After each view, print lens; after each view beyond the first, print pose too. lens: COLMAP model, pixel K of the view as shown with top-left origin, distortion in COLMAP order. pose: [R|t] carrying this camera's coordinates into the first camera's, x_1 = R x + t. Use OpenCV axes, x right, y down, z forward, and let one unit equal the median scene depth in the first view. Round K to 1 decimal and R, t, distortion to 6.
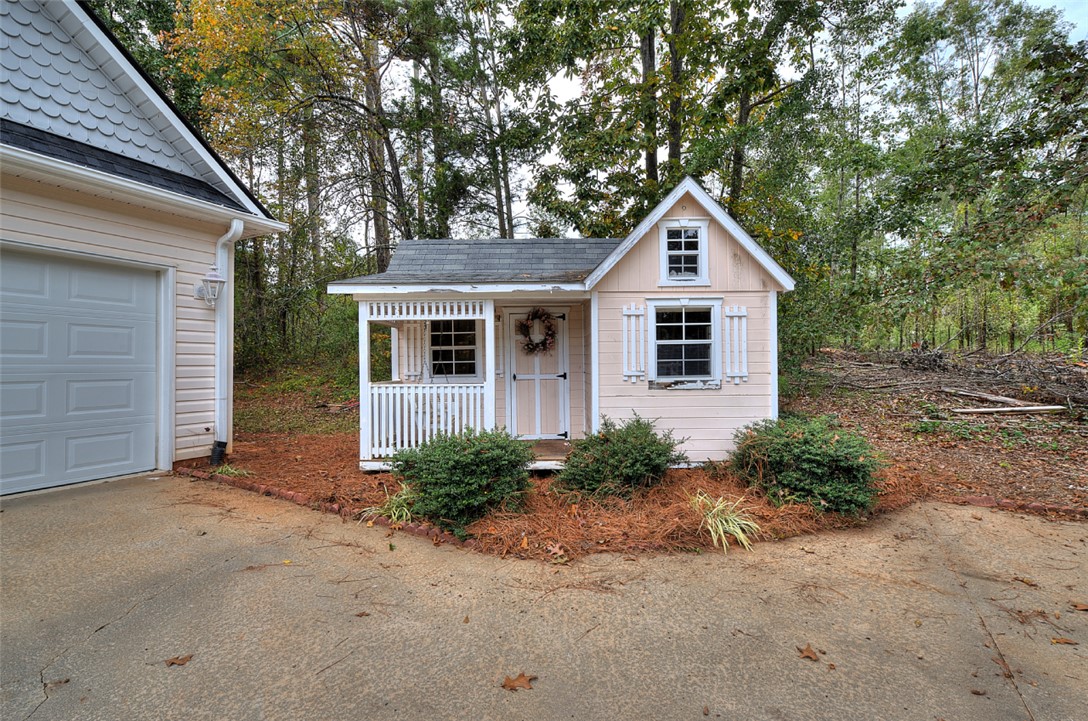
lens RADIAL K [[468.6, 0, 547.5], [0, 468.6, 363.8], [0, 0, 1]] dist [0.003080, 0.000353]
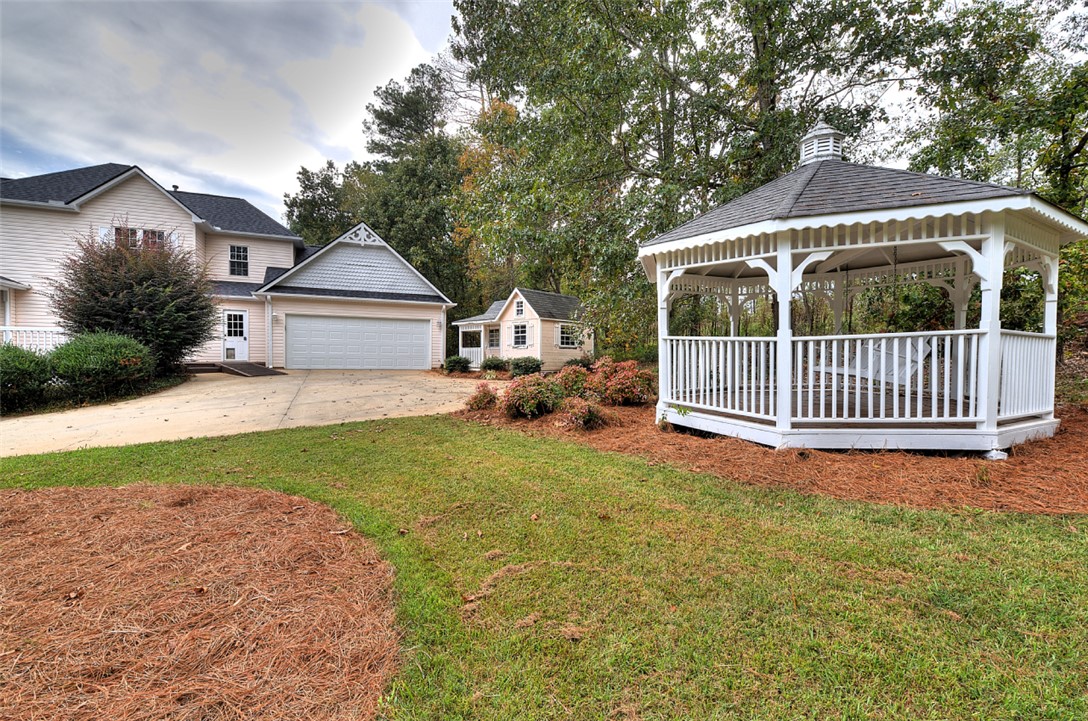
lens RADIAL K [[468.6, 0, 535.2], [0, 468.6, 358.5], [0, 0, 1]] dist [0.003080, 0.000353]
pose [[0.751203, 0.008230, -0.660020, 2.613611], [0.011304, 0.999615, 0.025330, 0.040970], [0.659974, -0.026489, 0.750821, -1.482468]]
